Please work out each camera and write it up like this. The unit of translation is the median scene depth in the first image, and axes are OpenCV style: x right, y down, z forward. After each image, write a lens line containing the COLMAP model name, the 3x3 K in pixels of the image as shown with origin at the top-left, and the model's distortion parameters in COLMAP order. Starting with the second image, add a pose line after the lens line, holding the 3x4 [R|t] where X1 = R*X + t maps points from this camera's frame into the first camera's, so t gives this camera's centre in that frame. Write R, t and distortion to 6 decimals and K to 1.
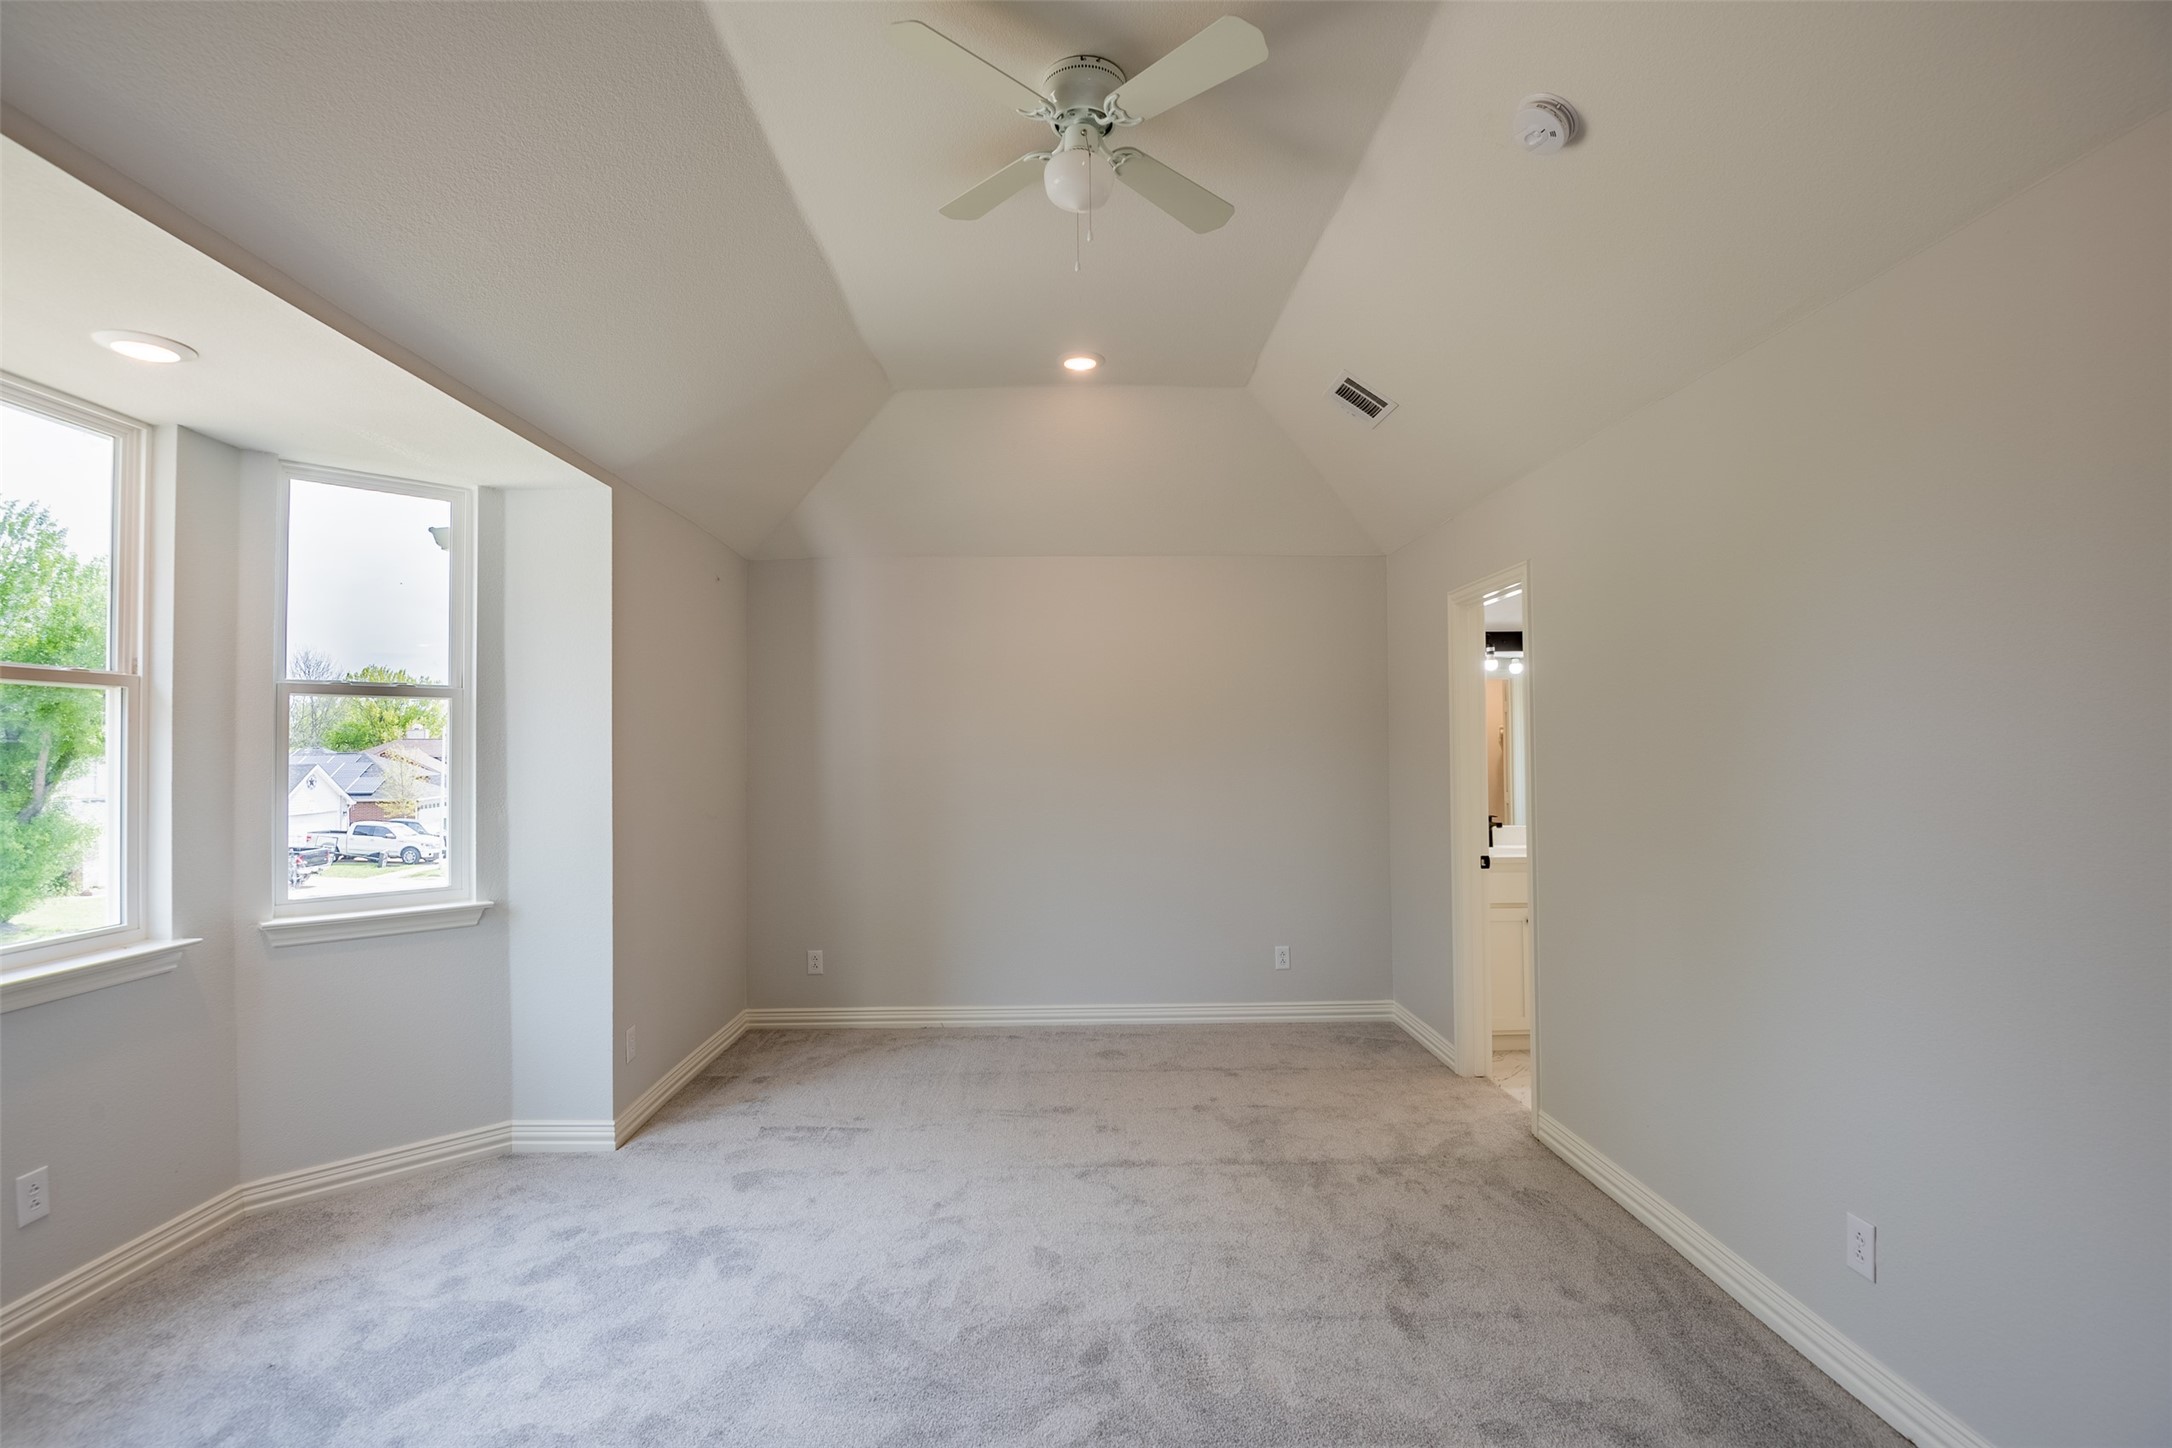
lens RADIAL K [[1022.6, 0, 1086.0], [0, 1022.6, 724.0], [0, 0, 1]] dist [0.032003, -0.048507]
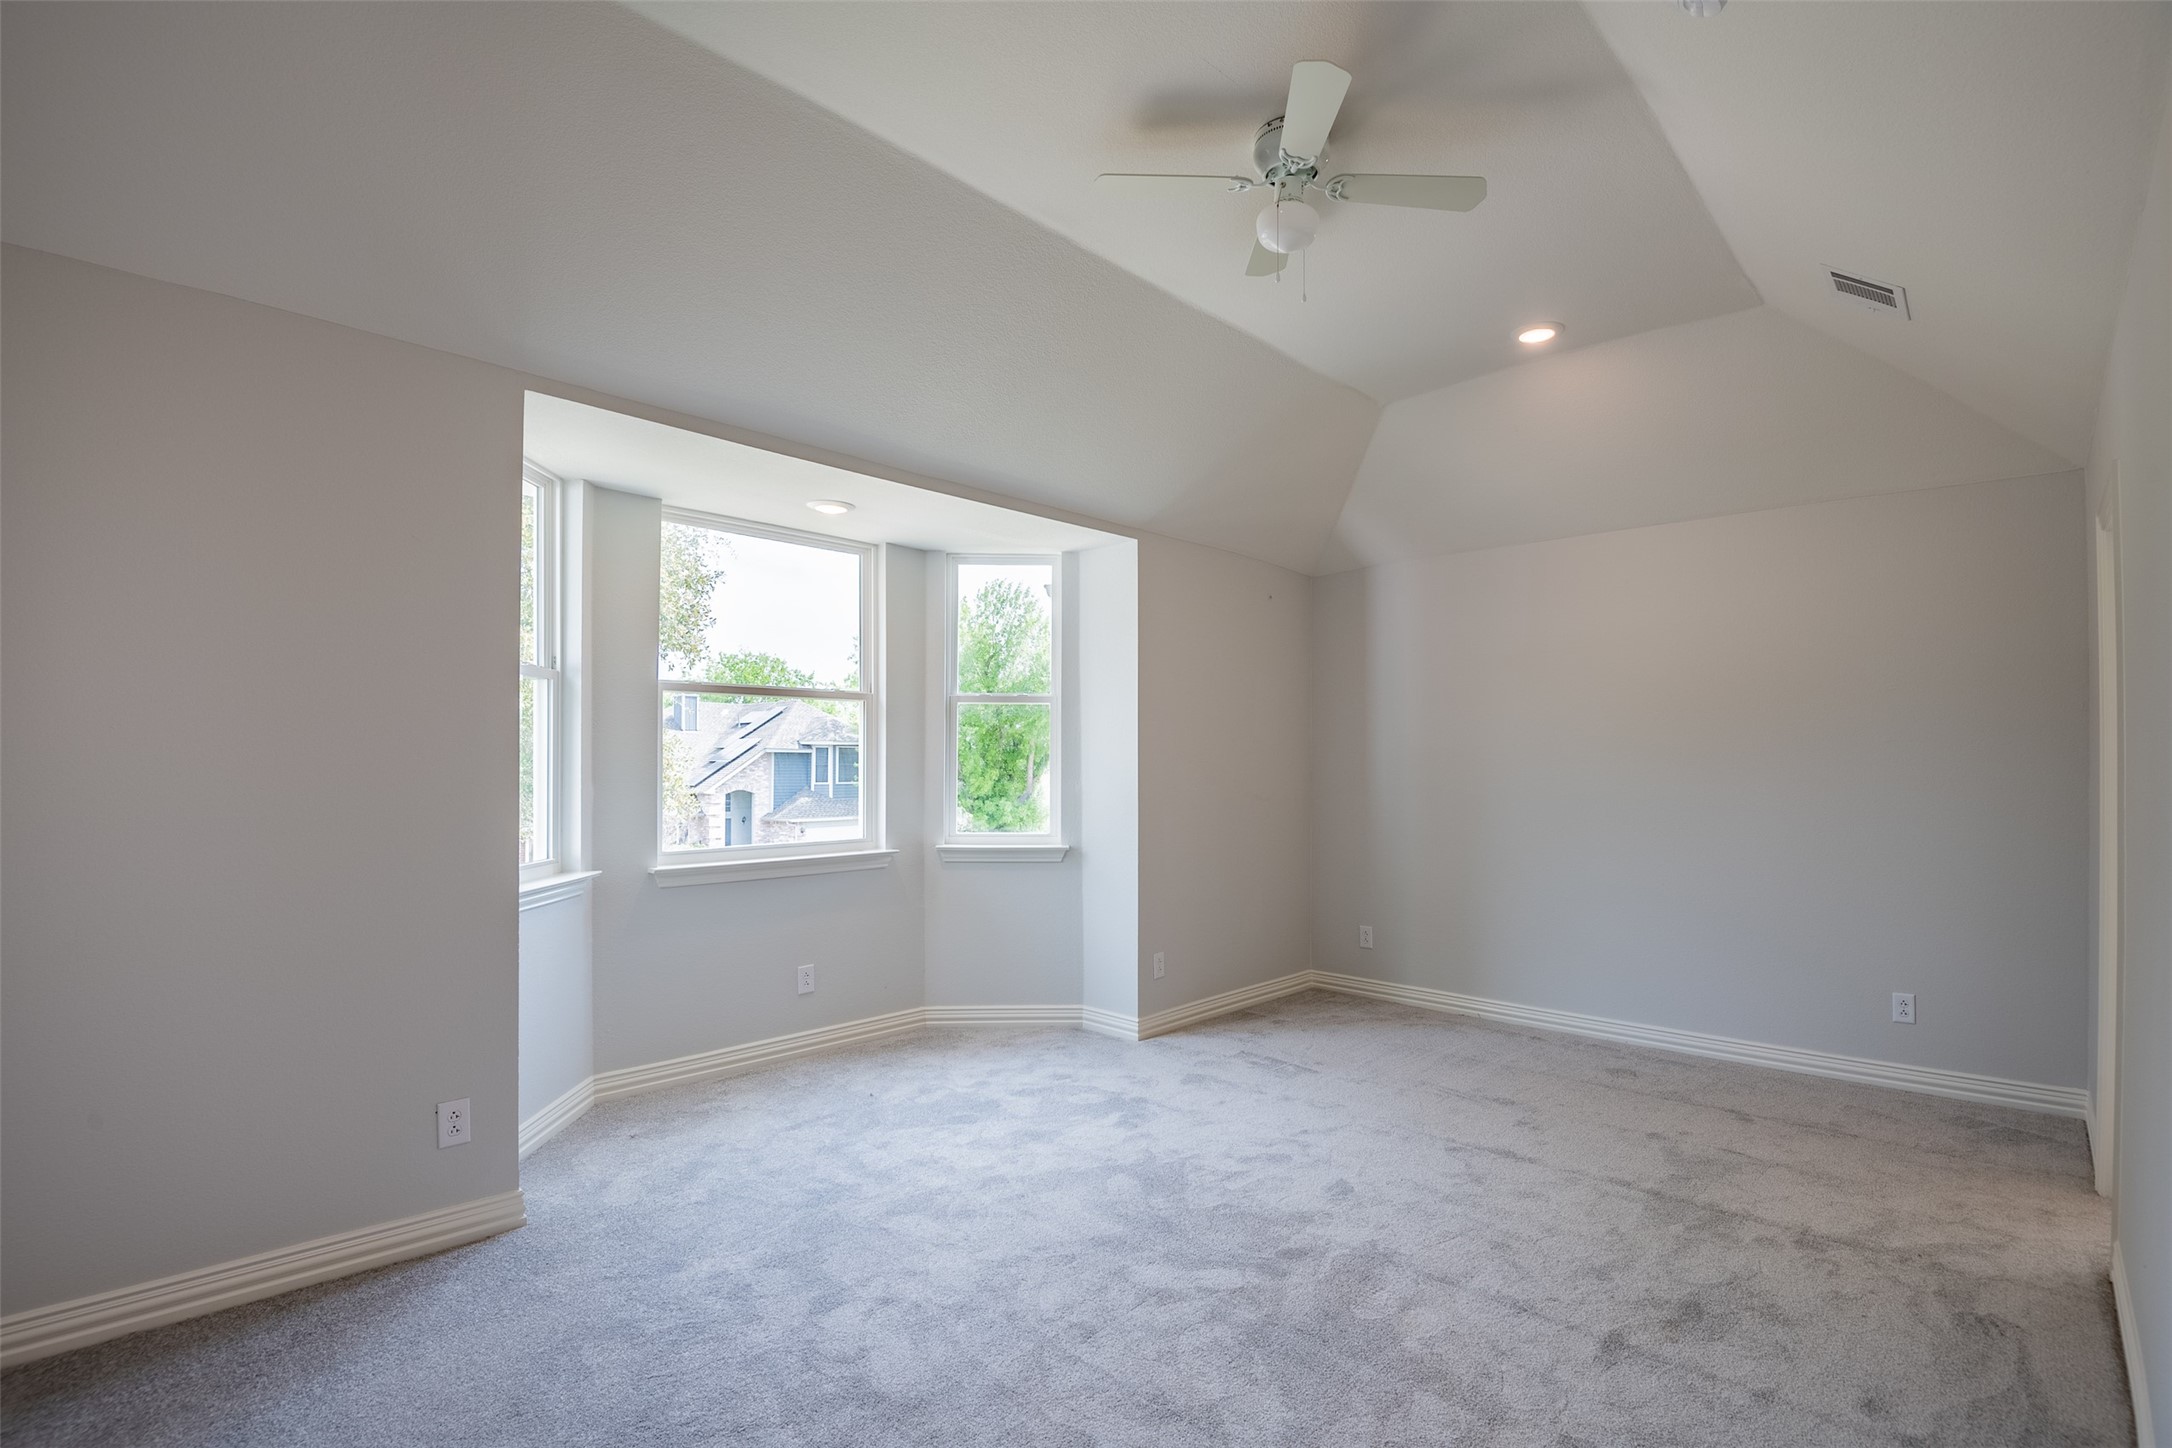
lens RADIAL K [[1032.6, 0, 1095.6], [0, 1032.6, 746.7], [0, 0, 1]] dist [0.013916, -0.028180]
pose [[0.712899, 0.000029, -0.701267, 0.441016], [0.009015, 0.999917, 0.009205, 0.023880], [0.701209, -0.012884, 0.712839, 0.019350]]
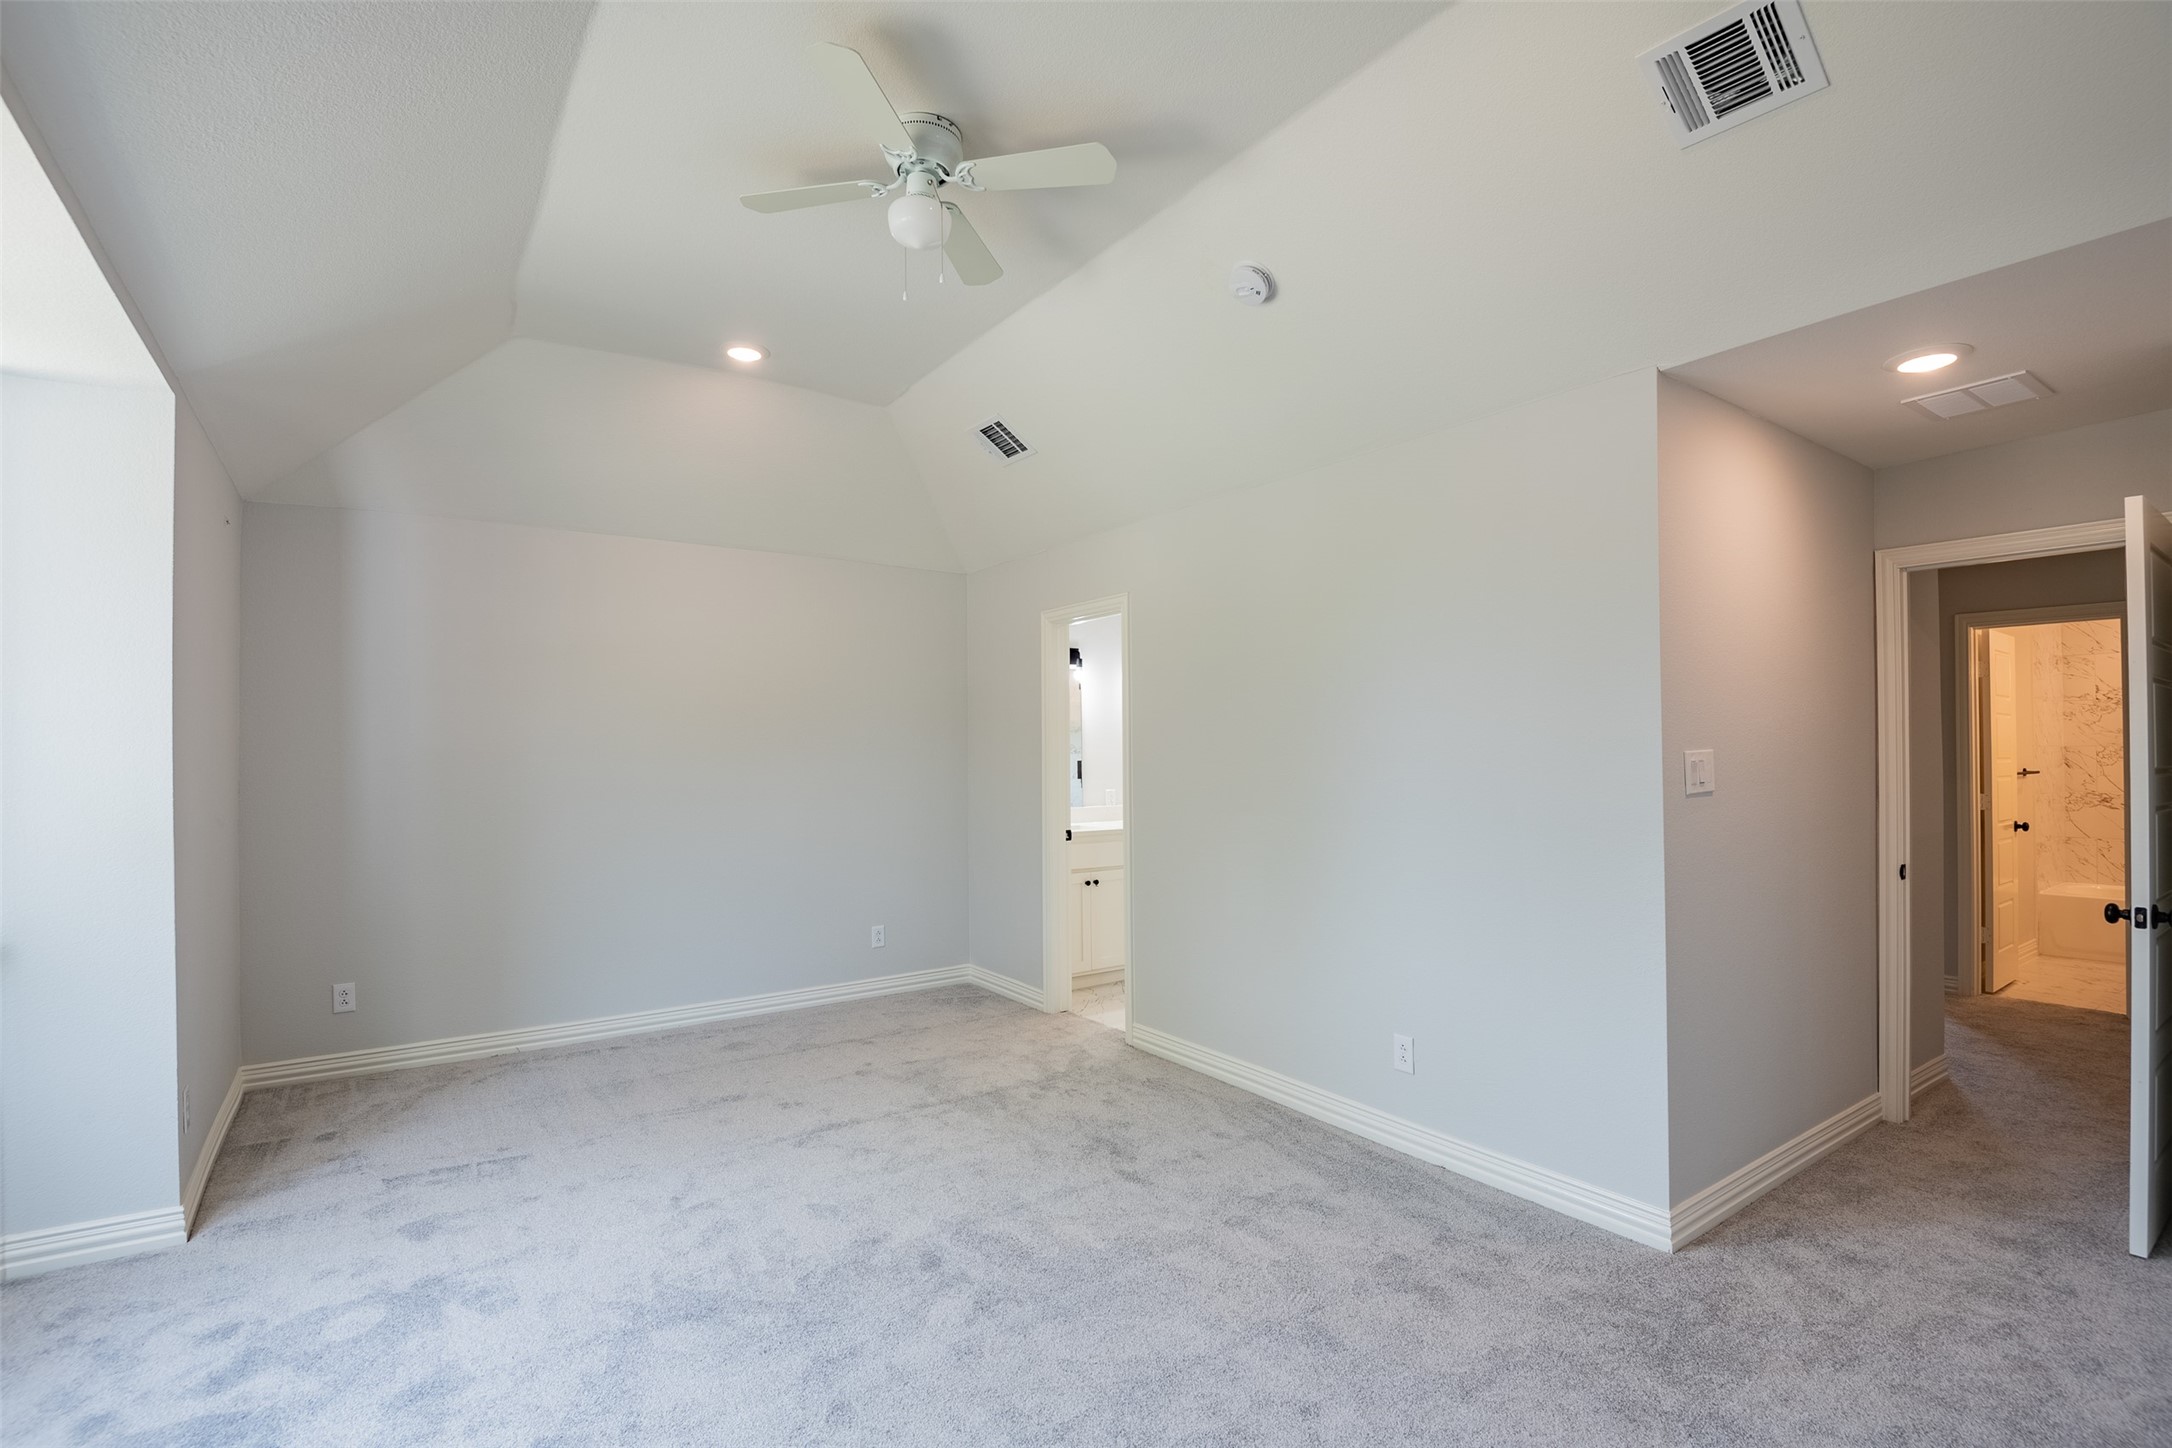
lens RADIAL K [[1014.1, 0, 1087.4], [0, 1014.1, 740.0], [0, 0, 1]] dist [0.014830, -0.018552]
pose [[0.834770, 0.007537, 0.550547, -0.314052], [-0.012000, 0.999918, 0.004507, 0.018765], [-0.550468, -0.010369, 0.834792, -0.020282]]
